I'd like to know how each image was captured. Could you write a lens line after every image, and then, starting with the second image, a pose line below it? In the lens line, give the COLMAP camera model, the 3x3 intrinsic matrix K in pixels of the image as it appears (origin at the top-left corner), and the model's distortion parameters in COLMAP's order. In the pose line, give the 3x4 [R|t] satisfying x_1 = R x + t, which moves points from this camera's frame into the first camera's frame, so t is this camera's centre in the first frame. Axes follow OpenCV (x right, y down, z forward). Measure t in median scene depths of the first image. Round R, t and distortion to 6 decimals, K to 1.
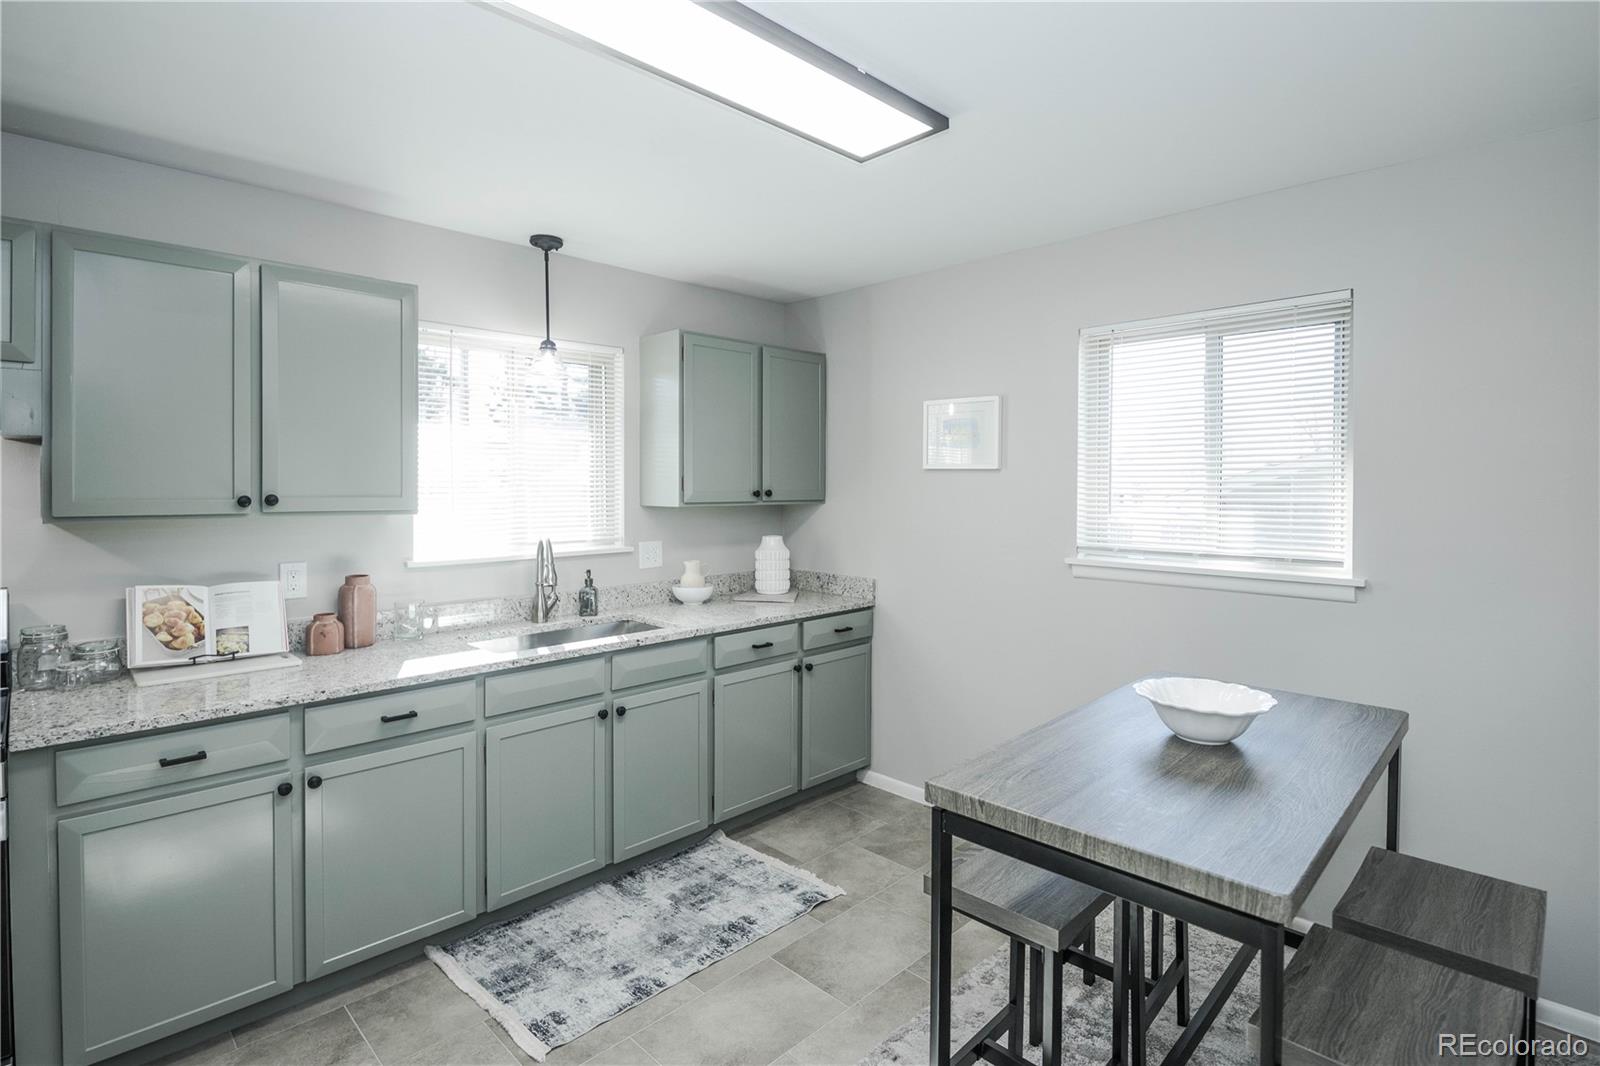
lens RADIAL K [[774.9, 0, 794.4], [0, 774.9, 492.2], [0, 0, 1]] dist [-0.001049, -0.000990]
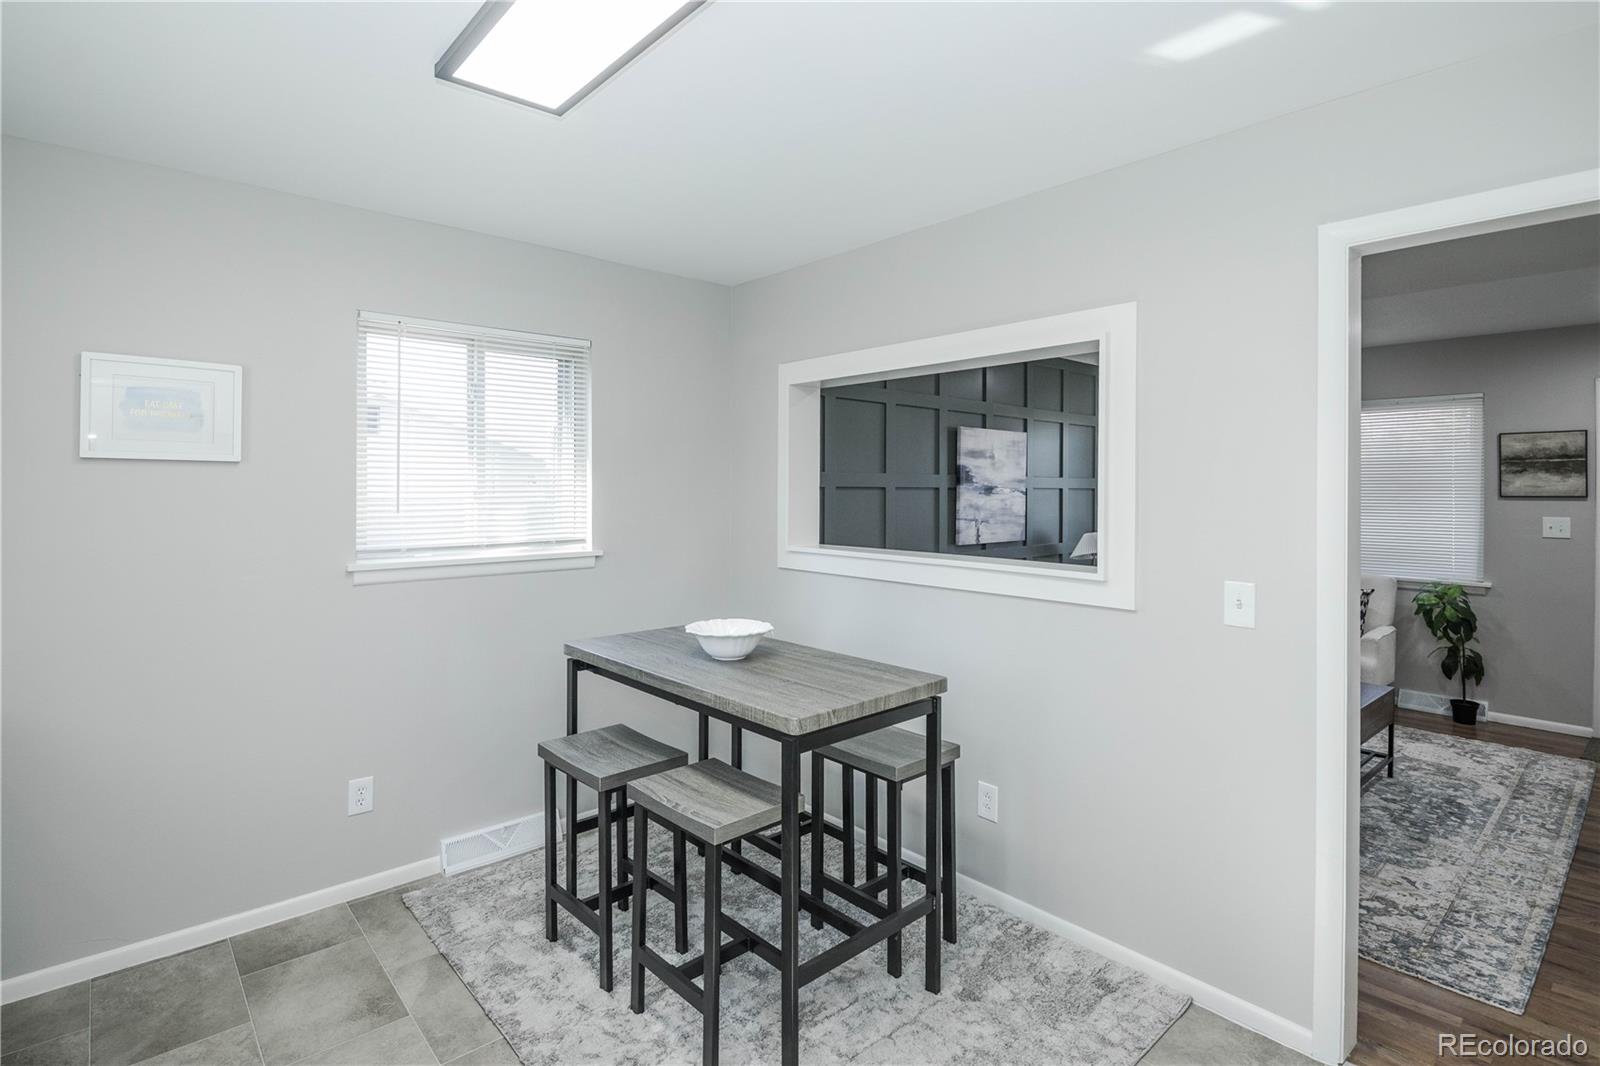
lens RADIAL K [[781.5, 0, 813.6], [0, 781.5, 478.2], [0, 0, 1]] dist [0.003730, -0.010215]
pose [[0.045583, 0.005395, 0.998946, -0.628634], [0.007930, 0.999952, -0.005763, -0.006465], [-0.998929, 0.008184, 0.045538, 0.520943]]
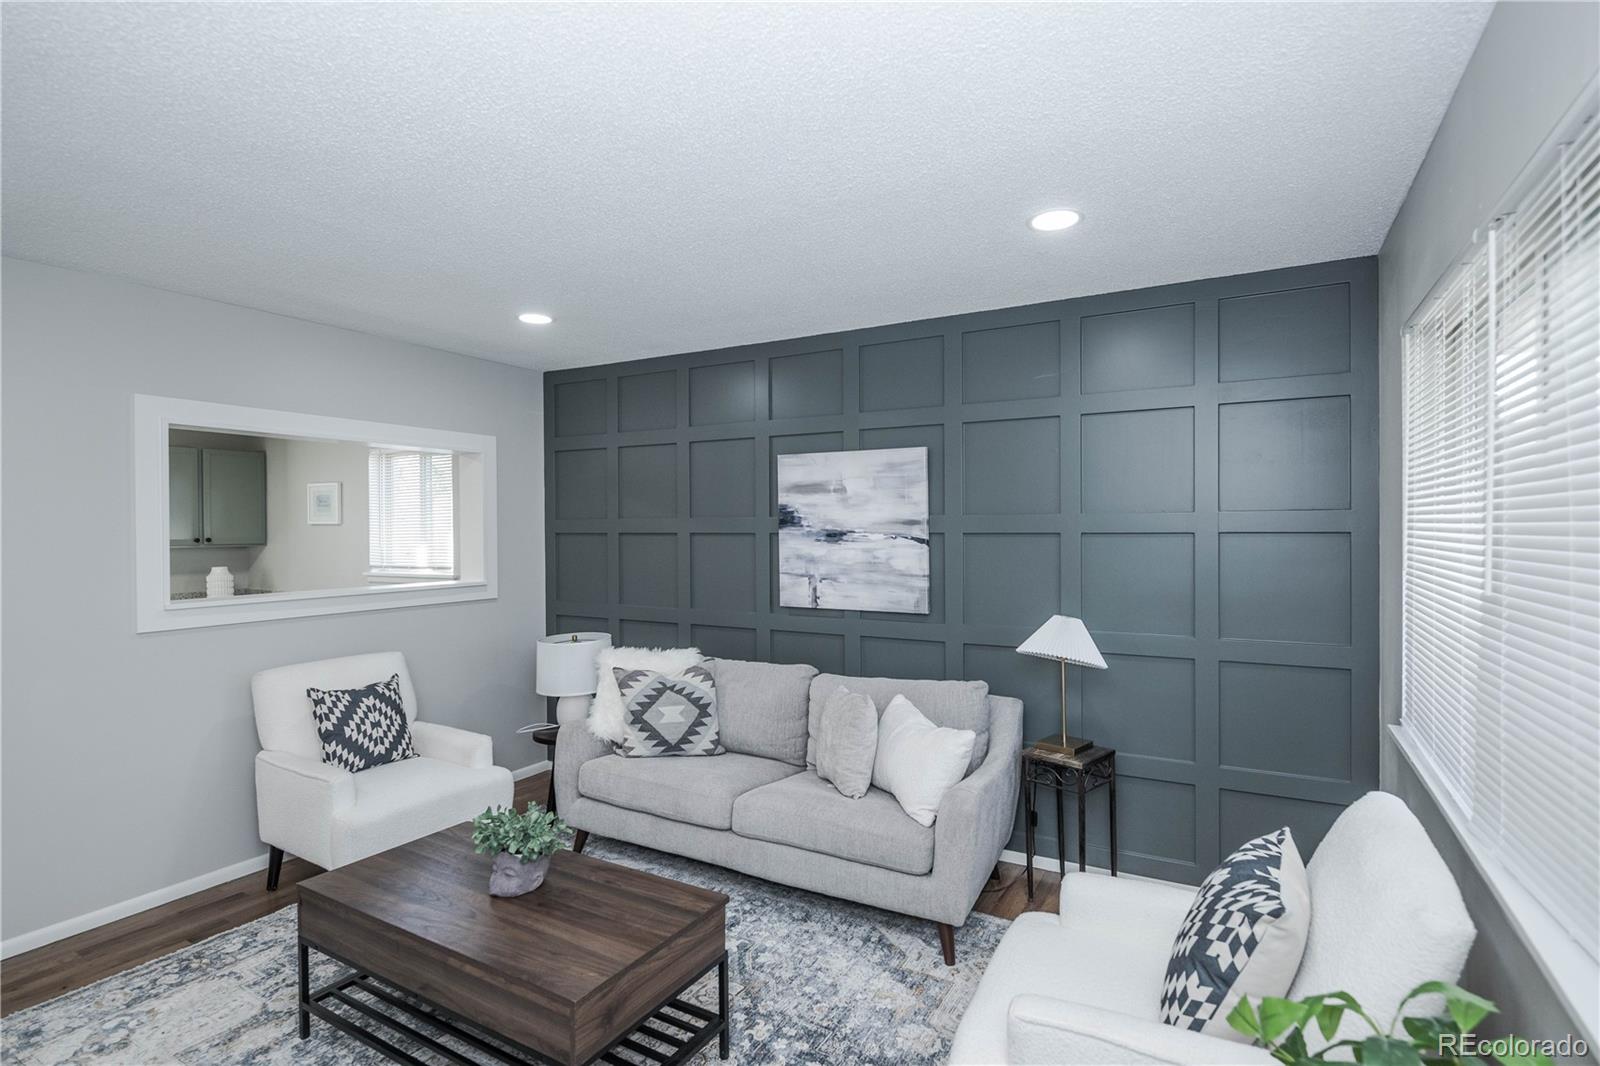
lens RADIAL K [[754.4, 0, 796.7], [0, 754.4, 535.8], [0, 0, 1]] dist [-0.000766, -0.006712]
pose [[0.955529, -0.014820, 0.294526, 0.975713], [0.015045, 0.999886, 0.001503, 0.013080], [-0.294514, 0.002995, 0.955642, -1.229381]]
